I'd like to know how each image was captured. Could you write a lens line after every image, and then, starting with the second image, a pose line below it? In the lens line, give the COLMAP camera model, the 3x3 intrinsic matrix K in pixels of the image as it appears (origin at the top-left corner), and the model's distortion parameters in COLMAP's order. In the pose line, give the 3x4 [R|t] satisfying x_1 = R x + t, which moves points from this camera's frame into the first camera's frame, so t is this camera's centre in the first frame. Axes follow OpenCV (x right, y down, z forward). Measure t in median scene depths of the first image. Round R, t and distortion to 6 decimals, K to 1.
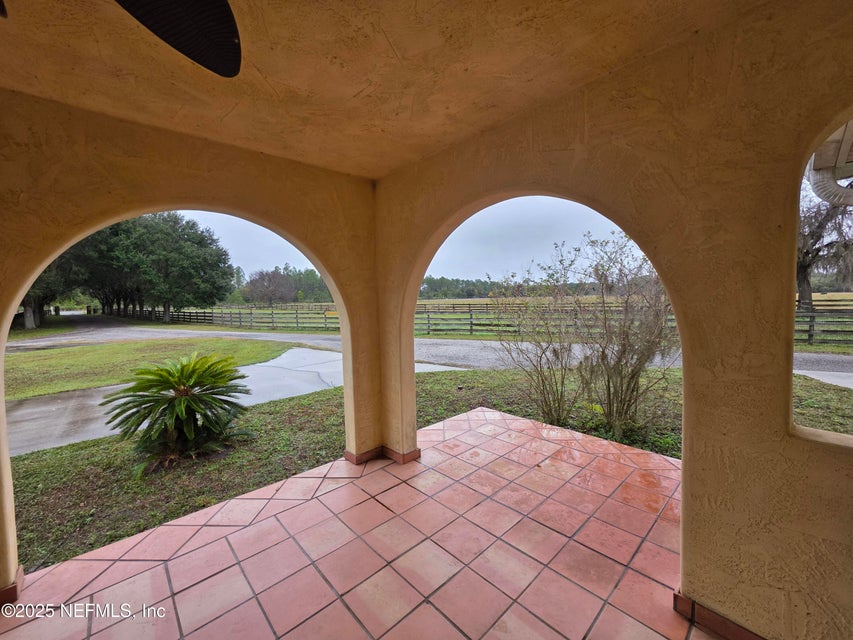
lens RADIAL K [[343.6, 0, 423.1], [0, 343.6, 314.6], [0, 0, 1]] dist [-0.001620, 0.000692]
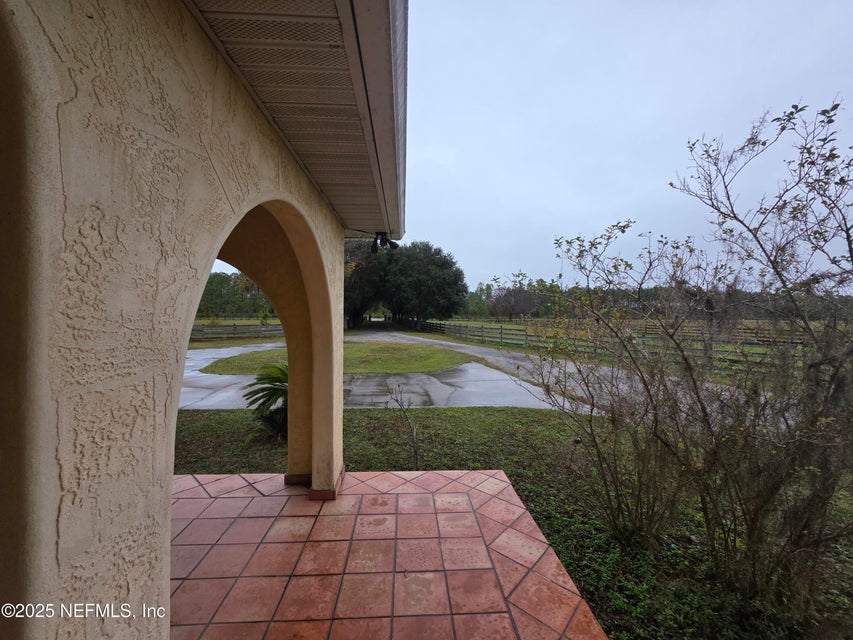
lens RADIAL K [[343.6, 0, 429.0], [0, 343.6, 319.8], [0, 0, 1]] dist [-0.001620, 0.000692]
pose [[0.769291, 0.038153, -0.637758, 0.094746], [-0.056081, 0.998395, -0.007920, -0.008329], [0.636432, 0.041858, 0.770196, 0.056529]]
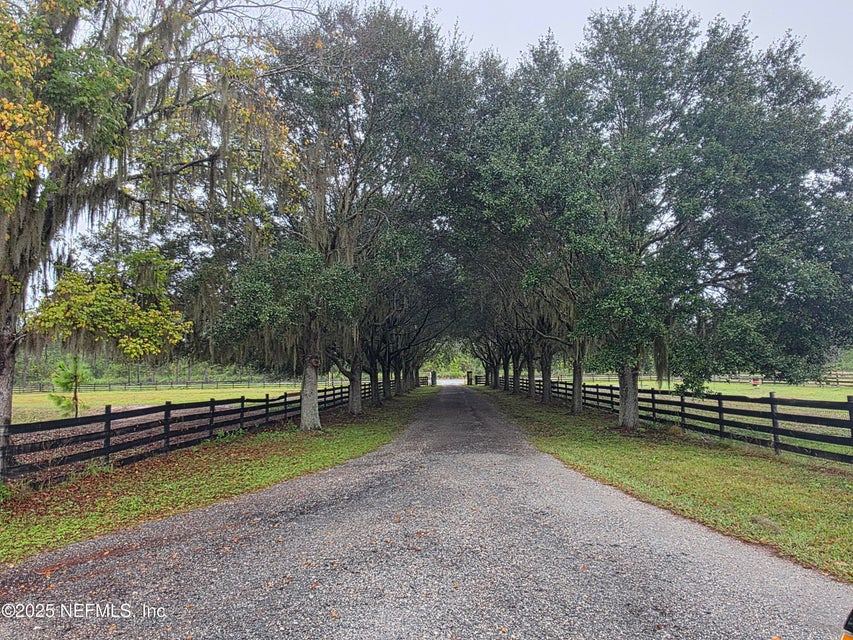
lens RADIAL K [[568.9, 0, 425.9], [0, 568.9, 314.1], [0, 0, 1]] dist [0.049668, -0.026113]
pose [[0.623580, -0.066784, -0.778902, -0.541987], [-0.041411, 0.992124, -0.118219, -0.007779], [0.780662, 0.105974, 0.615903, 0.646557]]
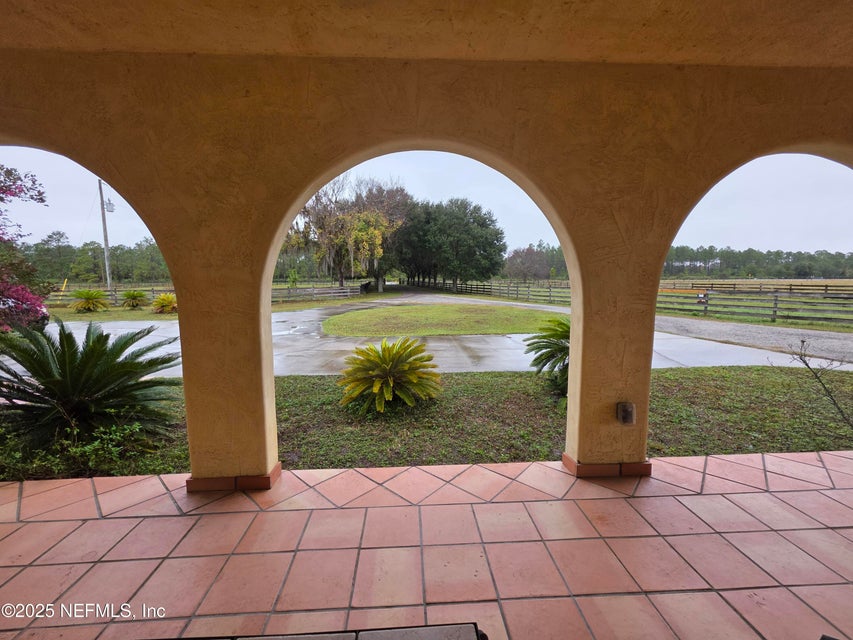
lens RADIAL K [[343.6, 0, 423.2], [0, 343.6, 318.6], [0, 0, 1]] dist [-0.001620, 0.000692]
pose [[0.773503, 0.092246, -0.627044, -0.059471], [-0.044072, 0.994785, 0.091980, 0.008347], [0.632259, -0.043512, 0.773534, -0.029732]]
